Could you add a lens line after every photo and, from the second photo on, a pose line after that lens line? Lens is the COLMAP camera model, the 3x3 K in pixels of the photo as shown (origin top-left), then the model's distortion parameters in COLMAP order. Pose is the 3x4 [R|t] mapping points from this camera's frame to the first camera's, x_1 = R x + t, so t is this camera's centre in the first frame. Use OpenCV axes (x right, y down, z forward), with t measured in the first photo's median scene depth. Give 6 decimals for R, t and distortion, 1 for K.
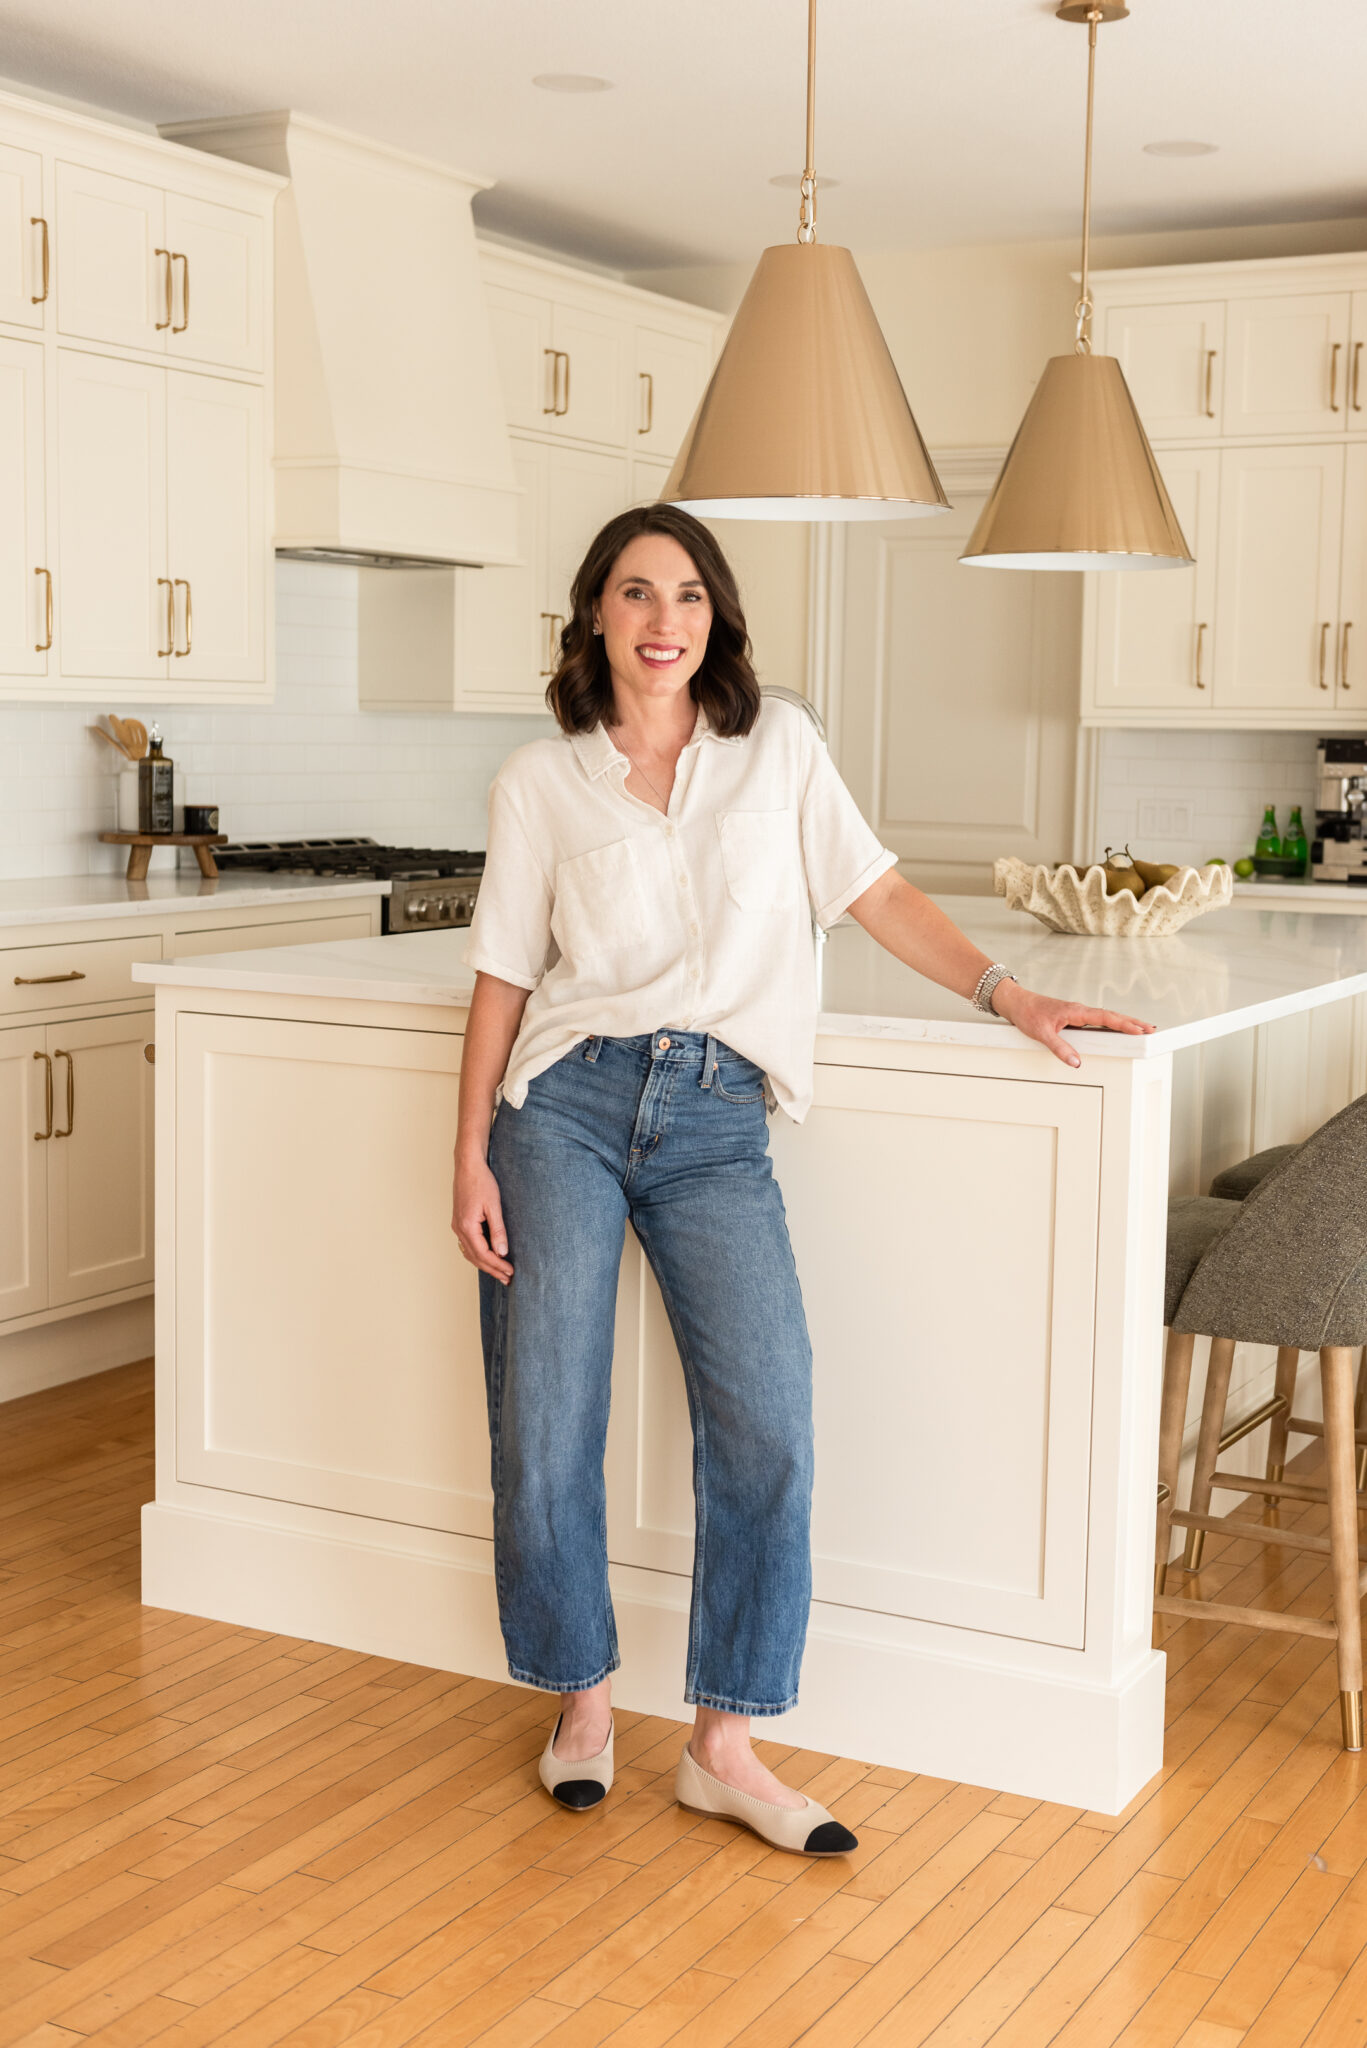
lens RADIAL K [[2690.2, 0, 692.3], [0, 2690.2, 1031.7], [0, 0, 1]] dist [-0.015412, 0.000000]
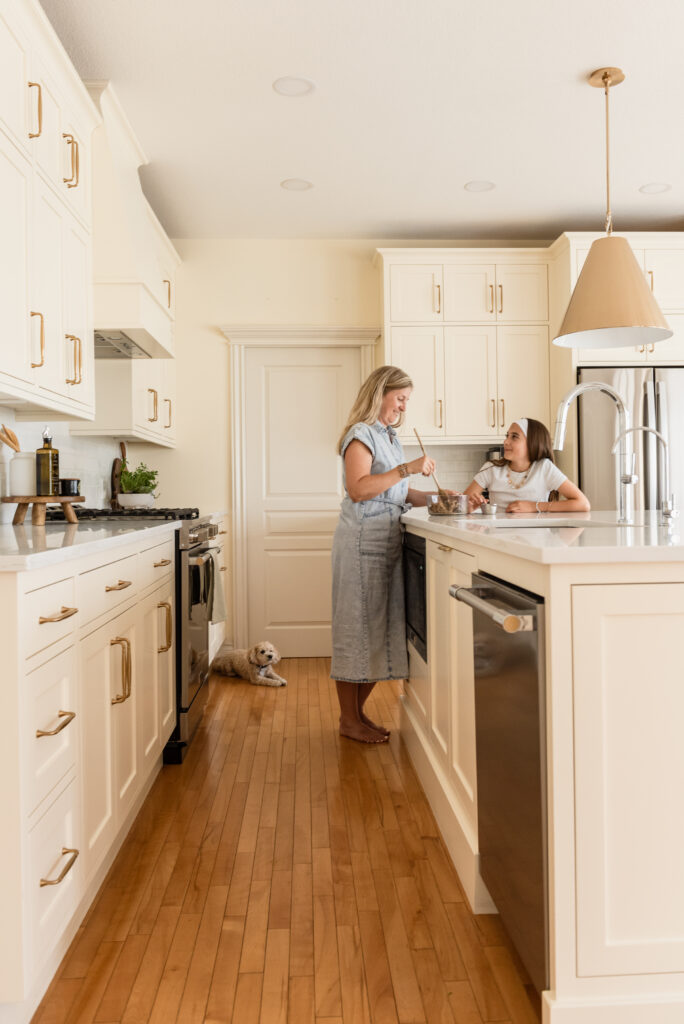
lens RADIAL K [[880.8, 0, 350.0], [0, 880.8, 490.8], [0, 0, 1]] dist [-0.006472, -0.008692]
pose [[0.856214, -0.026868, 0.515922, -0.317549], [0.083943, 0.992611, -0.087618, -0.016028], [-0.509756, 0.118328, 0.852143, 0.465918]]
